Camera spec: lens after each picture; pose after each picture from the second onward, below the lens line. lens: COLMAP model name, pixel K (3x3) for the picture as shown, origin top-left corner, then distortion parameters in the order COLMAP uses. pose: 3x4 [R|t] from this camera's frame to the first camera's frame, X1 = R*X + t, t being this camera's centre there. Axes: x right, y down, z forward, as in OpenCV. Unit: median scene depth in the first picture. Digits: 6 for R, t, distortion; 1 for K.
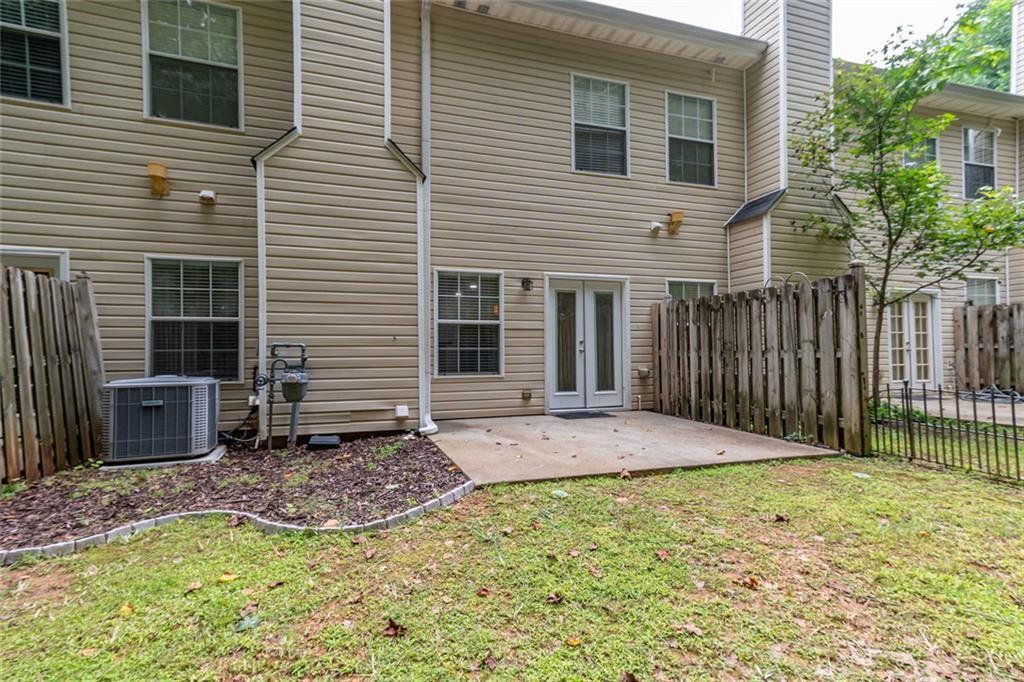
lens RADIAL K [[457.9, 0, 507.9], [0, 457.9, 336.7], [0, 0, 1]] dist [0.008252, 0.000104]
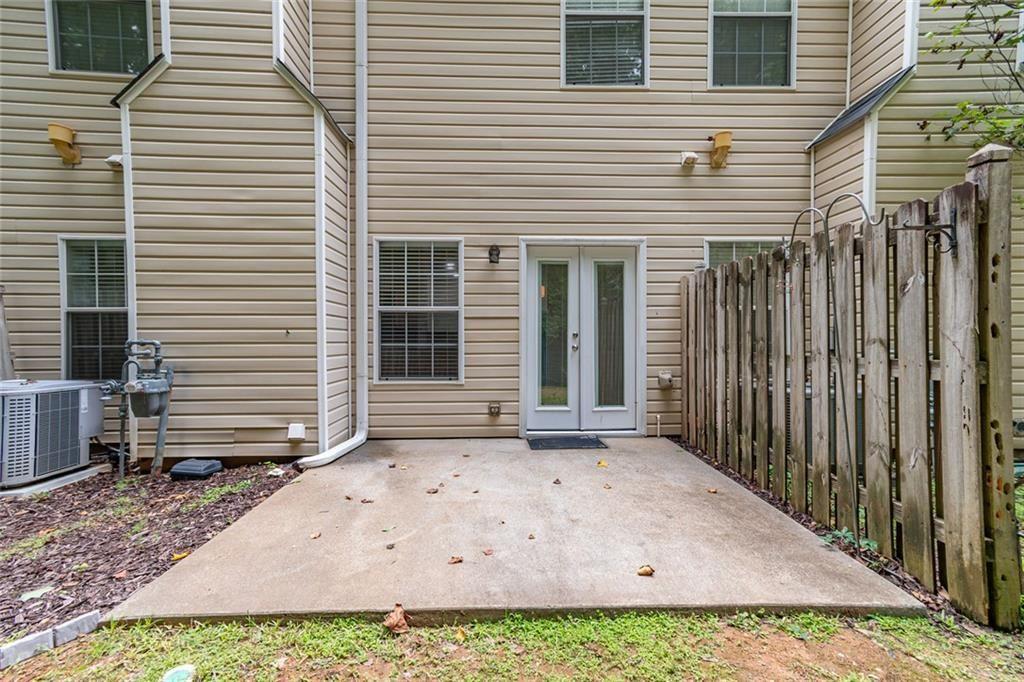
lens RADIAL K [[497.6, 0, 512.0], [0, 497.6, 341.0], [0, 0, 1]] dist [0.001126, 0.018208]
pose [[0.976288, -0.000020, -0.216475, 0.242716], [0.007737, 0.999364, 0.034800, -0.006866], [0.216337, -0.035649, 0.975668, 0.253935]]
